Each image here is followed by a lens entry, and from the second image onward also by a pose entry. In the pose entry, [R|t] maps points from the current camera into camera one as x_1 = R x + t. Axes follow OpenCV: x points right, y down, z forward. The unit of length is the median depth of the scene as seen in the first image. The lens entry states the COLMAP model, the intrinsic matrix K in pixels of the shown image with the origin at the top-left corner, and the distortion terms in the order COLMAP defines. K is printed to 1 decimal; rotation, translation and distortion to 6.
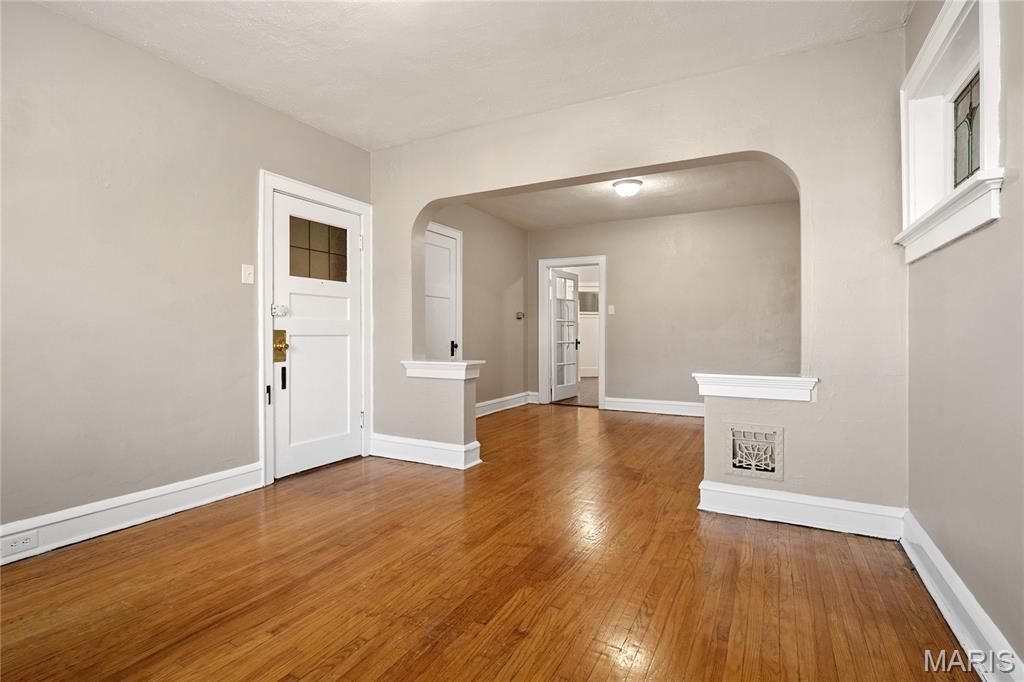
lens RADIAL K [[499.1, 0, 503.9], [0, 499.1, 335.6], [0, 0, 1]] dist [0.000416, -0.000492]
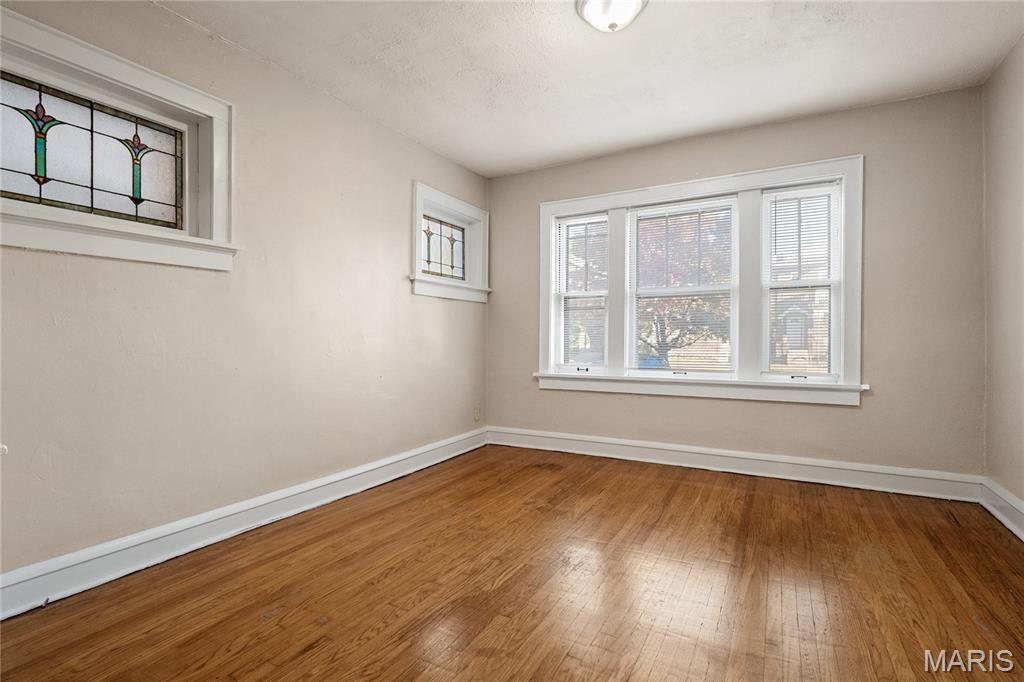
lens RADIAL K [[488.7, 0, 508.5], [0, 488.7, 336.7], [0, 0, 1]] dist [-0.001301, -0.001641]
pose [[-0.999995, -0.001392, -0.002701, 0.008766], [-0.001409, 0.999978, 0.006444, -0.010207], [0.002692, 0.006448, -0.999976, 1.852540]]
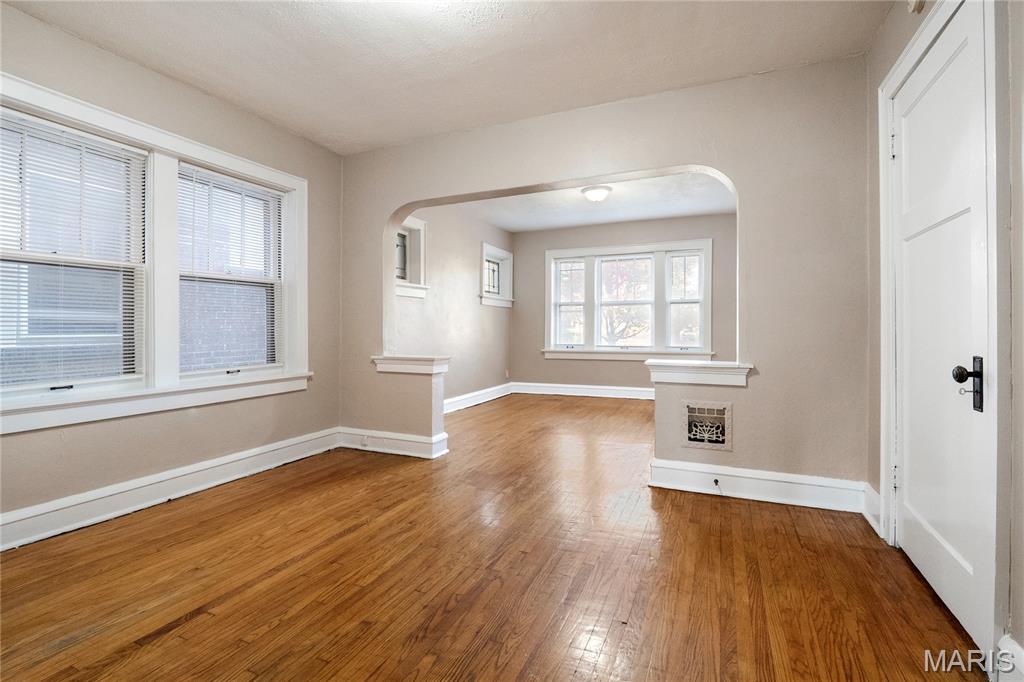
lens RADIAL K [[492.3, 0, 507.4], [0, 492.3, 326.5], [0, 0, 1]] dist [-0.001940, -0.001118]
pose [[-0.994760, -0.000431, -0.102239, 0.505603], [-0.000574, 0.999999, 0.001366, -0.013067], [0.102239, 0.001418, -0.994759, 3.293663]]
